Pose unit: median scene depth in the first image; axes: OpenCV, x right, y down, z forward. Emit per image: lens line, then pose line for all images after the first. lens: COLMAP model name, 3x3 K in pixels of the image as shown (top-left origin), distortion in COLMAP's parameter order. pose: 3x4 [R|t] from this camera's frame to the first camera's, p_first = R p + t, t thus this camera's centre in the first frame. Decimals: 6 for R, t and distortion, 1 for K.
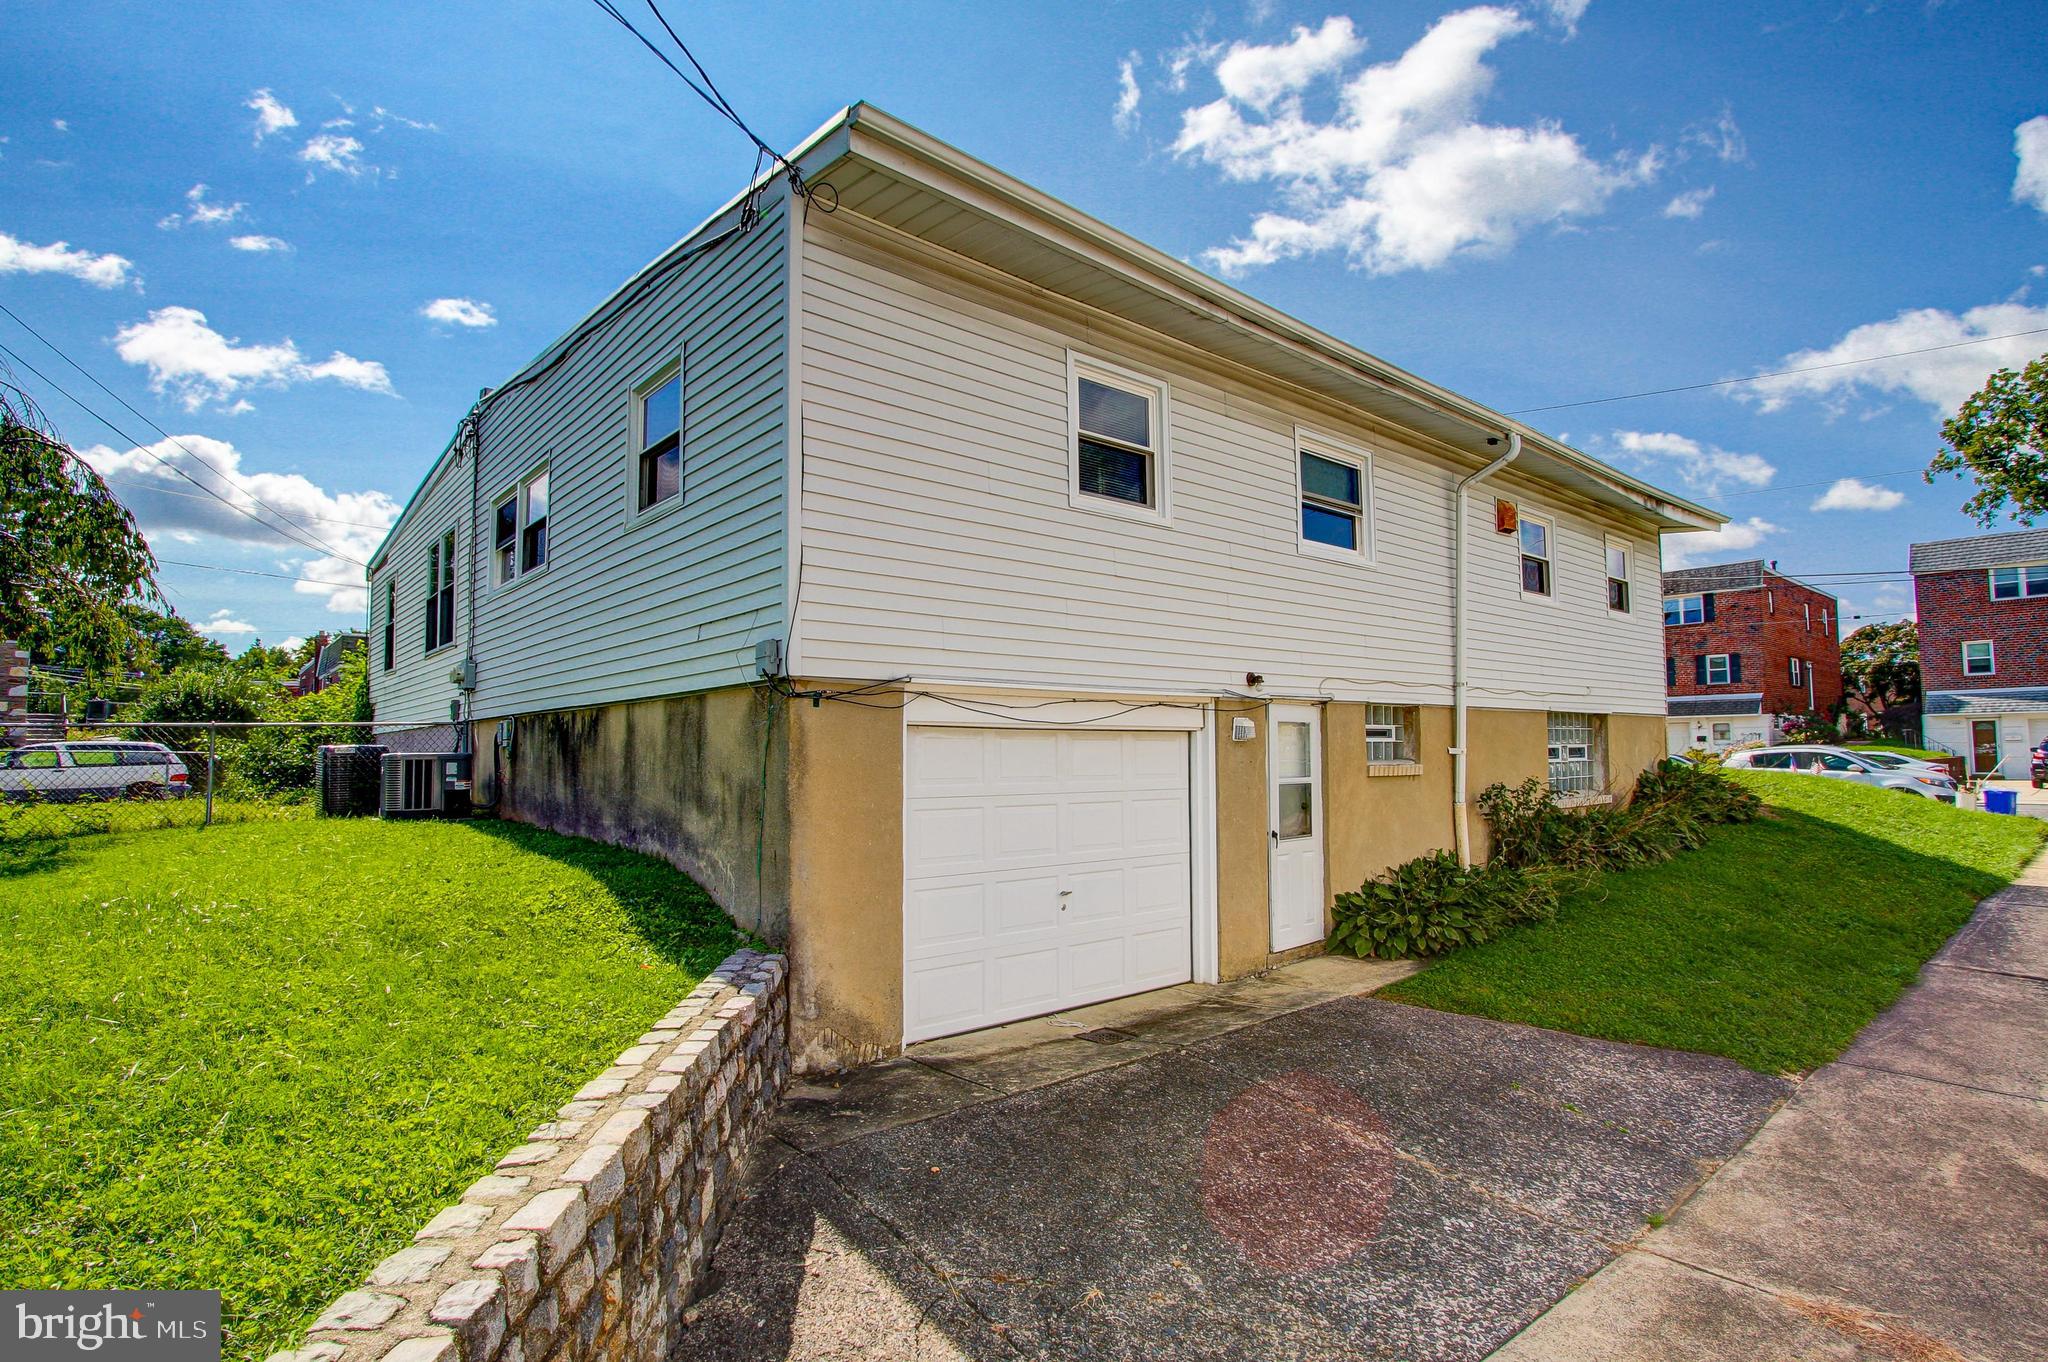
lens RADIAL K [[980.2, 0, 1019.3], [0, 980.2, 696.4], [0, 0, 1]] dist [-0.018983, 0.002289]
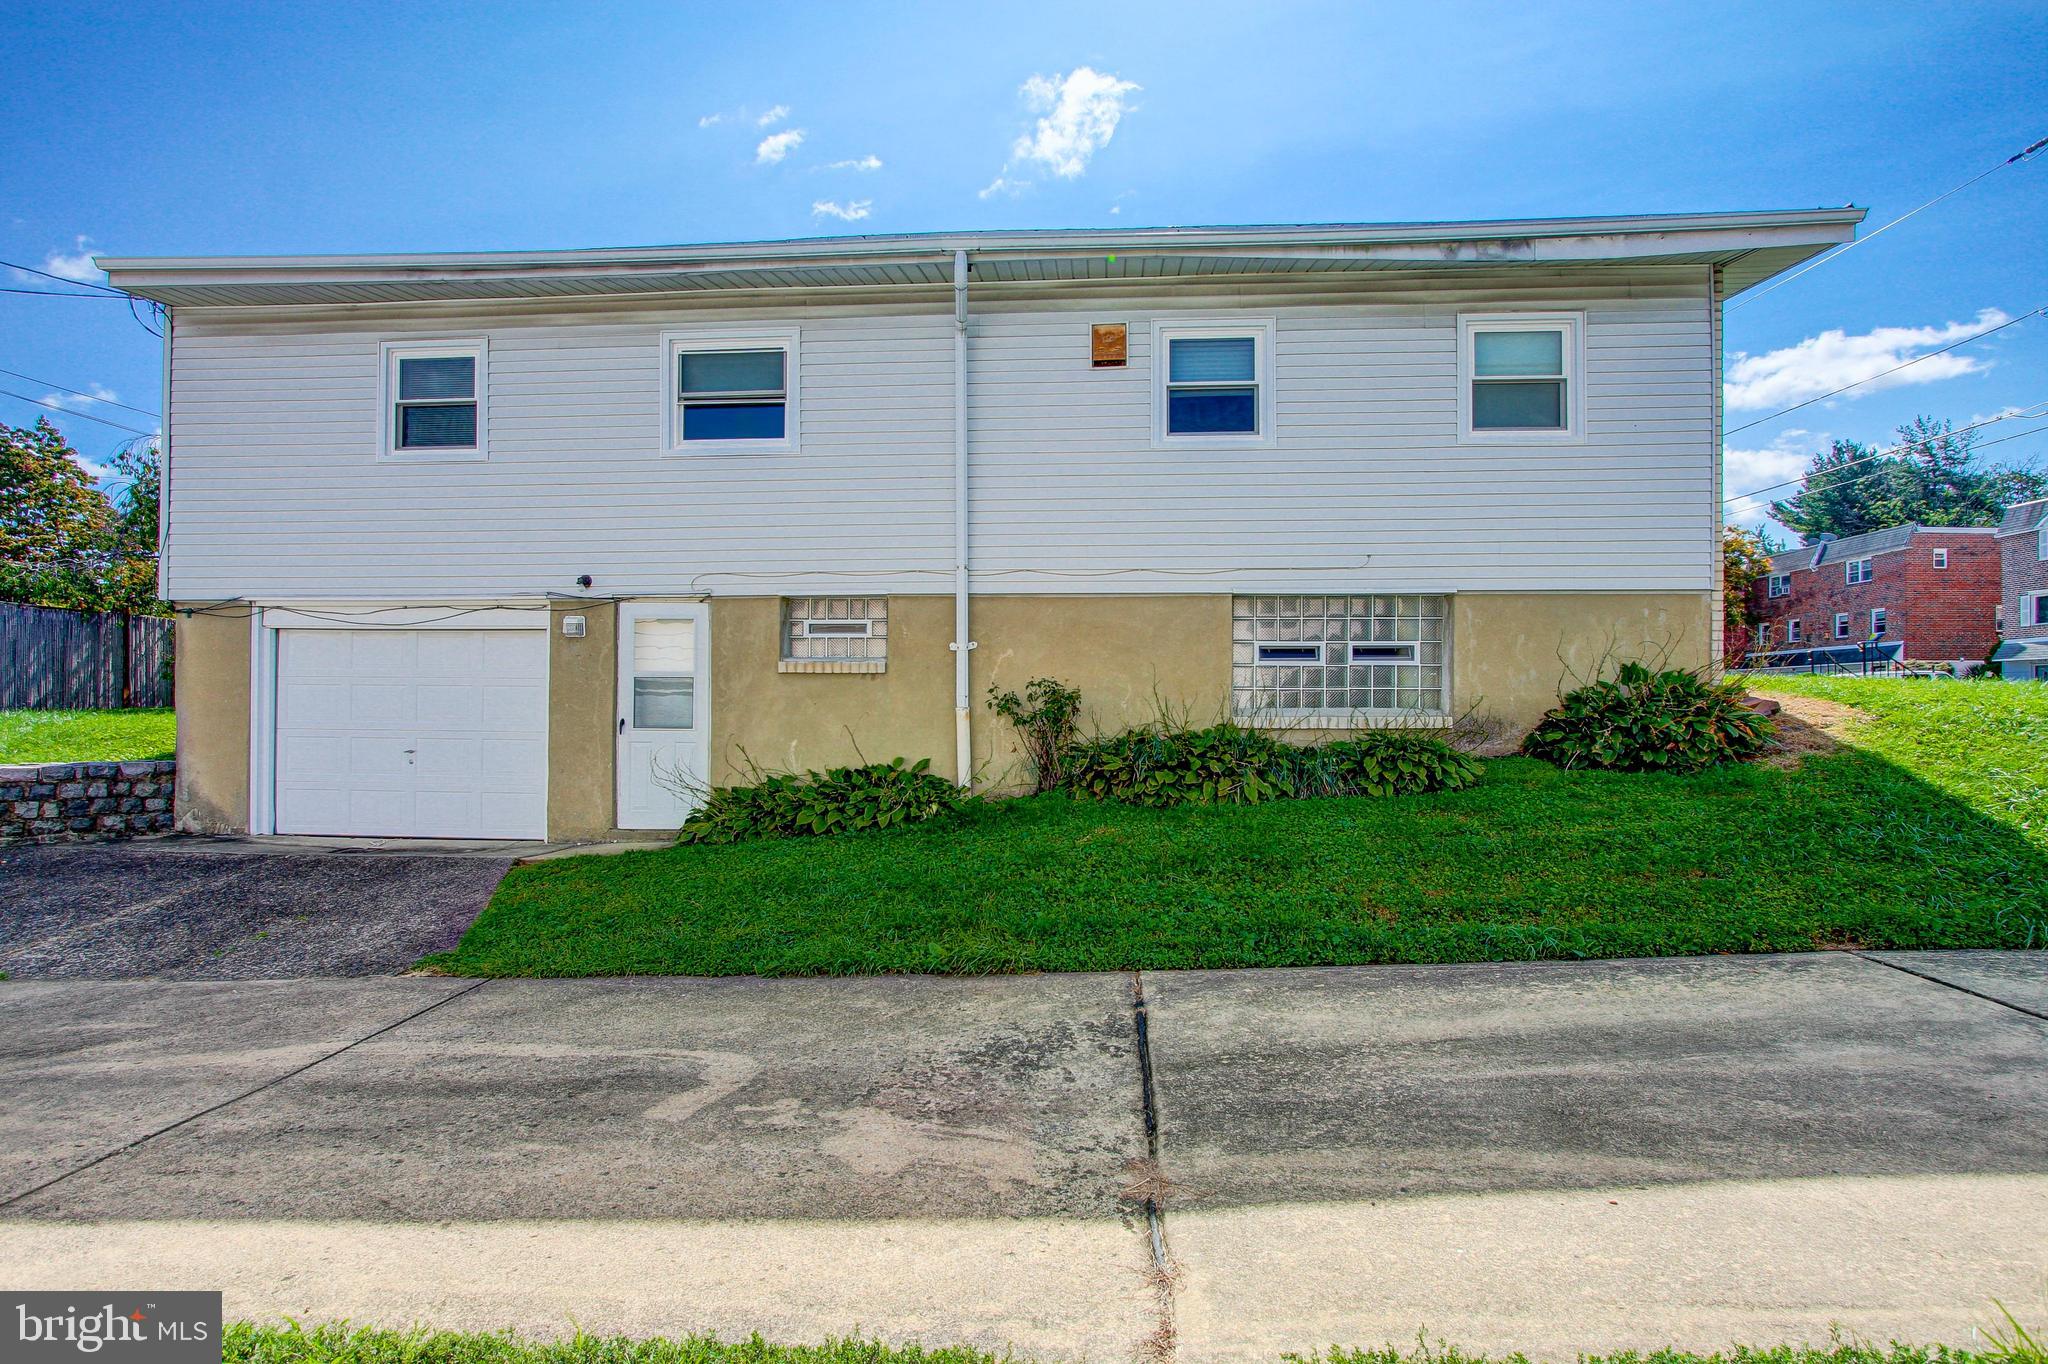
lens RADIAL K [[958.9, 0, 1024.0], [0, 958.9, 682.0], [0, 0, 1]] dist [0.001413, 0.000443]
pose [[0.725296, 0.005407, -0.688416, 1.551393], [0.032330, 0.998598, 0.041905, 0.077249], [0.687677, -0.052650, 0.724105, 0.622695]]
